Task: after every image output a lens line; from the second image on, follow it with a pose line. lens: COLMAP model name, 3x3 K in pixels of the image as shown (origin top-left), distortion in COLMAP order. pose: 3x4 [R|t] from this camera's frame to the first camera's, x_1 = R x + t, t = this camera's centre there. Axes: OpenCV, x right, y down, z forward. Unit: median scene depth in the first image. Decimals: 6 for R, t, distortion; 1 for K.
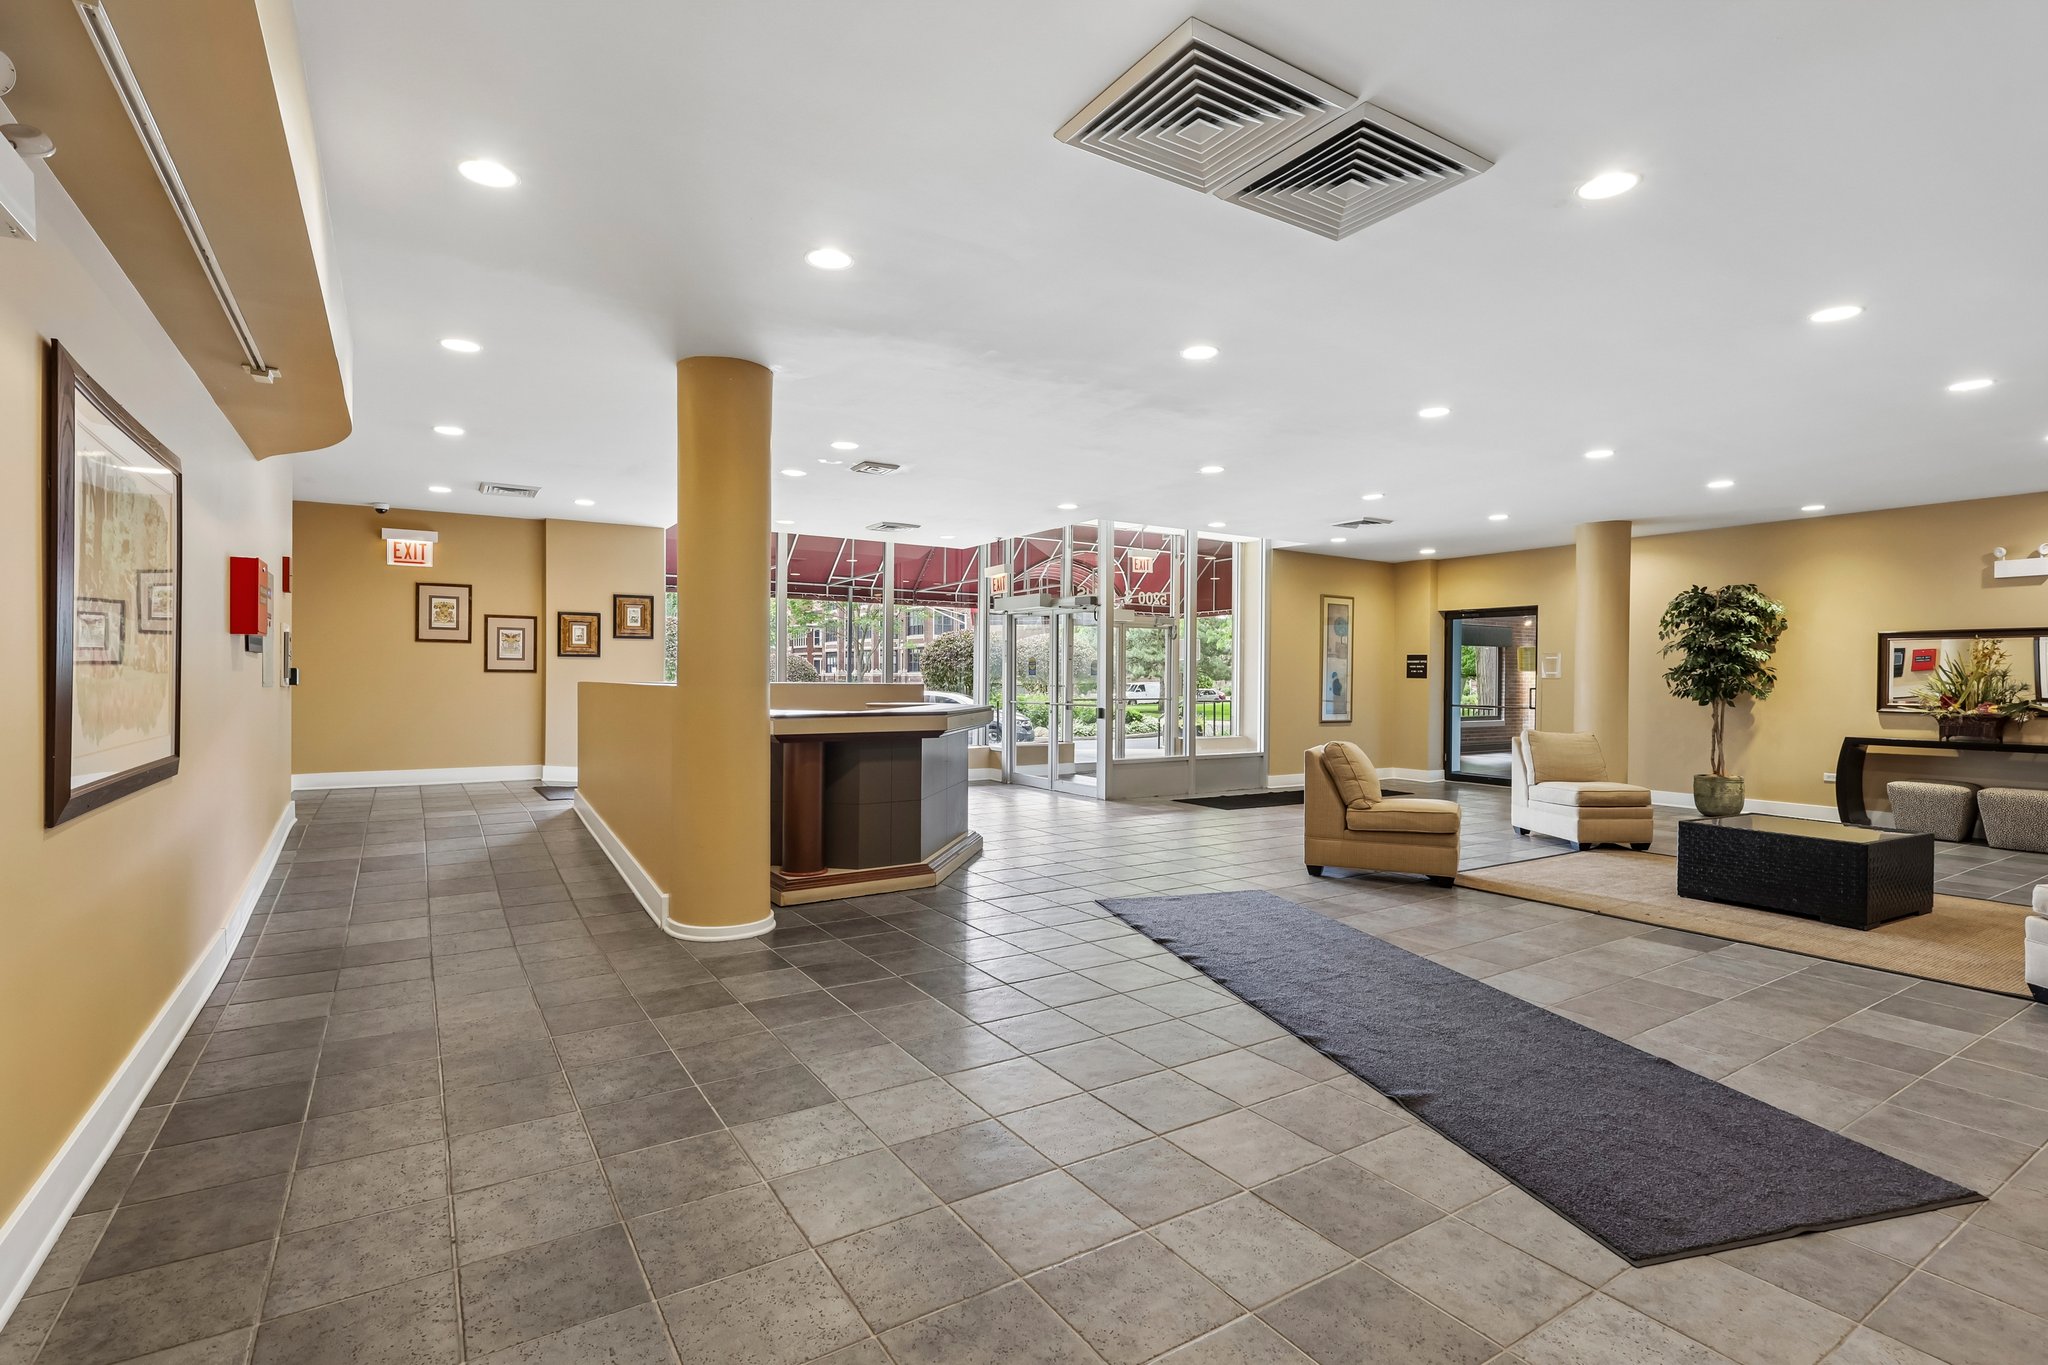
lens RADIAL K [[964.9, 0, 1026.7], [0, 964.9, 683.8], [0, 0, 1]] dist [-0.004745, -0.000197]
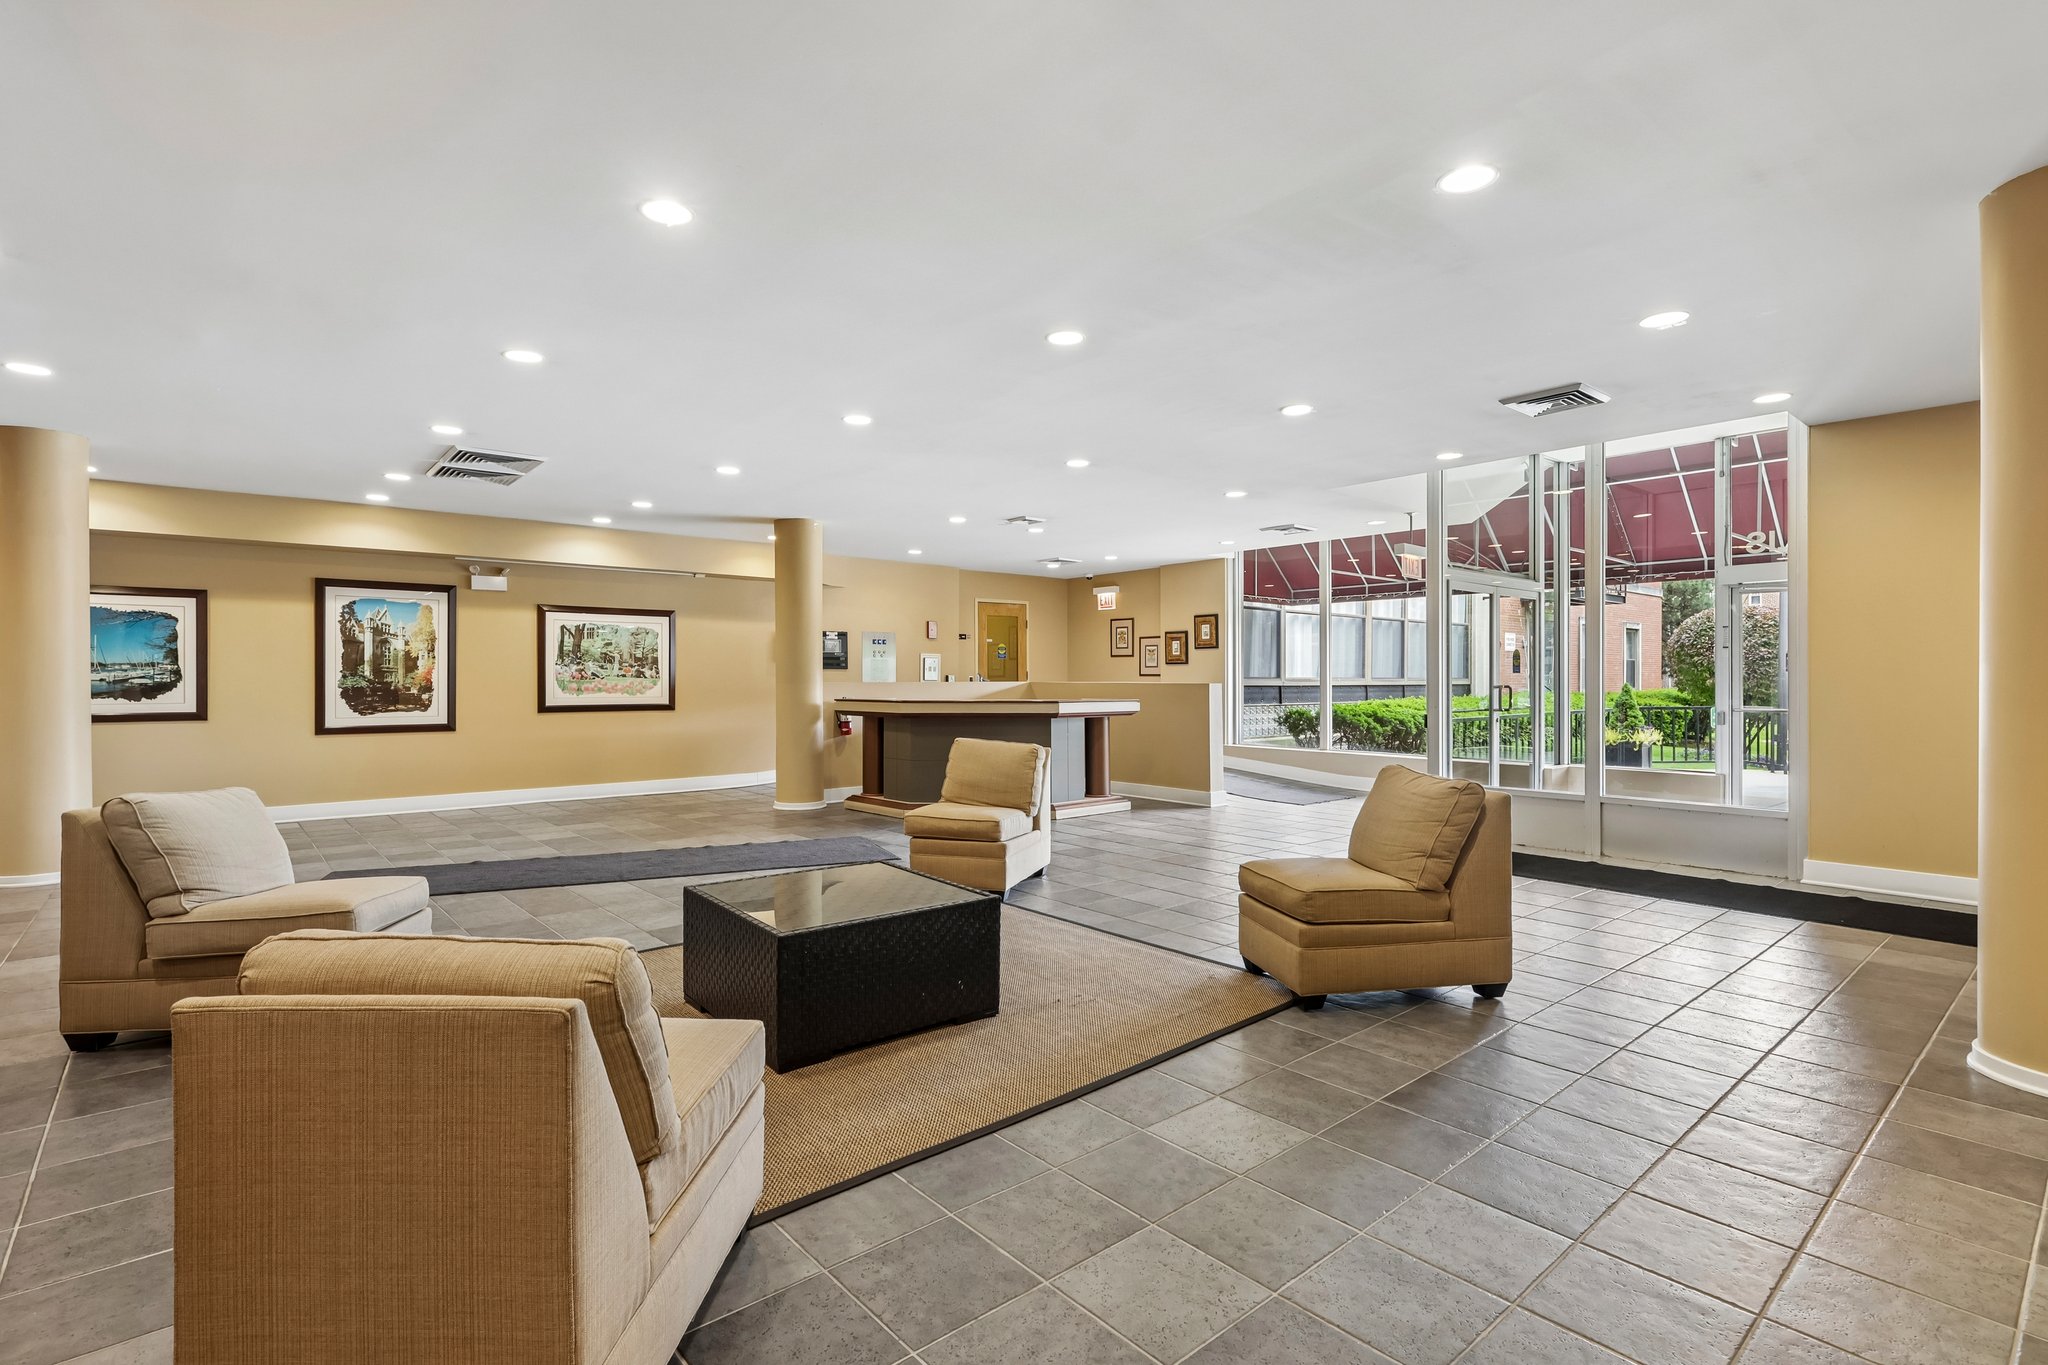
lens RADIAL K [[964.9, 0, 1026.9], [0, 964.9, 682.1], [0, 0, 1]] dist [-0.004745, -0.000197]
pose [[0.136719, -0.003178, -0.990605, 0.834326], [-0.002331, 0.999991, -0.003530, 0.001927], [0.990607, 0.002791, 0.136710, 0.598765]]
